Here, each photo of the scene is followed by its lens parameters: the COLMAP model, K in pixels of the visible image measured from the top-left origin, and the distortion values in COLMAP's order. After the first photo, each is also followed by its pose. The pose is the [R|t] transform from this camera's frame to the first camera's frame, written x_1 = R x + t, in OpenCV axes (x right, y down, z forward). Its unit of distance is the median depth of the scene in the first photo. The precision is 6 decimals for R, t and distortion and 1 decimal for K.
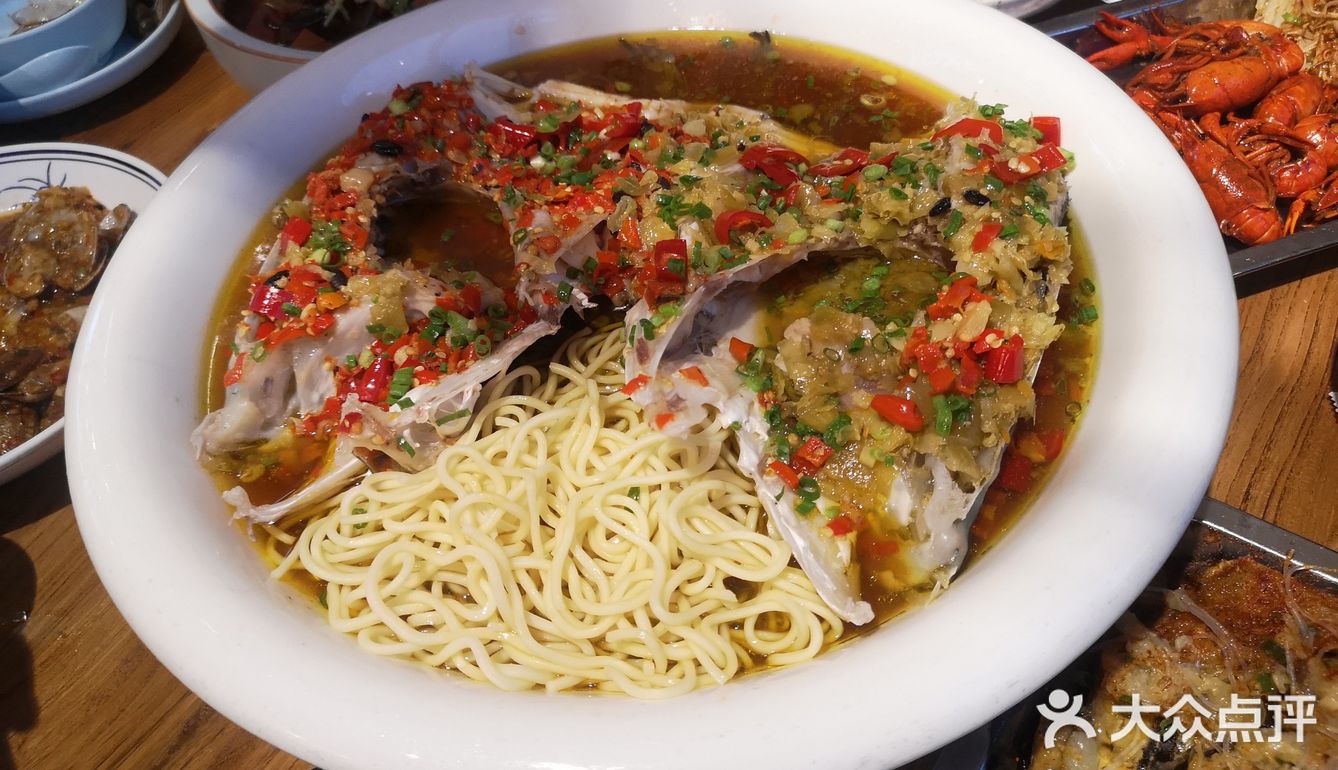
lens RADIAL K [[1049.0, 0, 668.1], [0, 1049.0, 348.1], [0, 0, 1]] dist [0.006028, -0.002156]
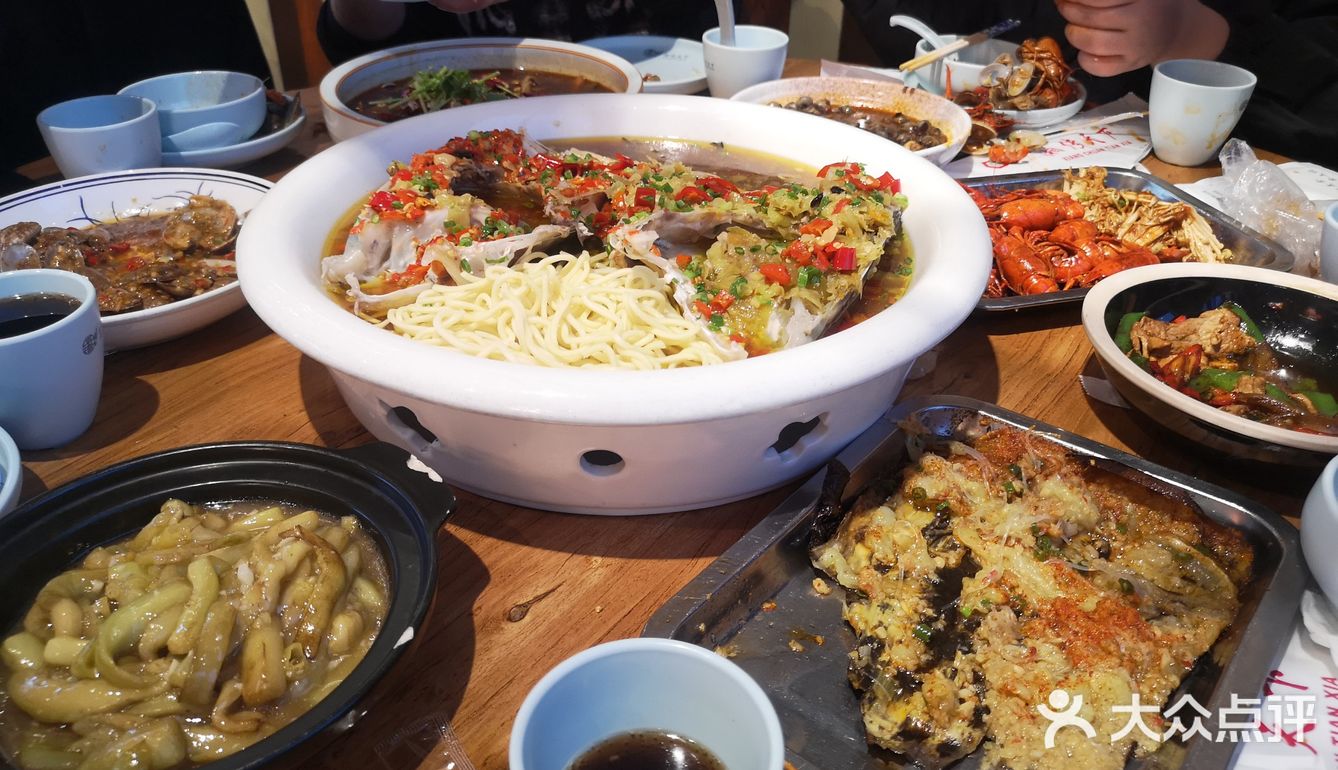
lens RADIAL K [[1049.0, 0, 668.1], [0, 1049.0, 348.1], [0, 0, 1]] dist [0.006028, -0.002156]
pose [[0.993094, 0.115697, 0.019451, 0.031549], [-0.103839, 0.943973, -0.313261, 0.604890], [-0.054605, 0.309078, 0.949468, -0.427023]]
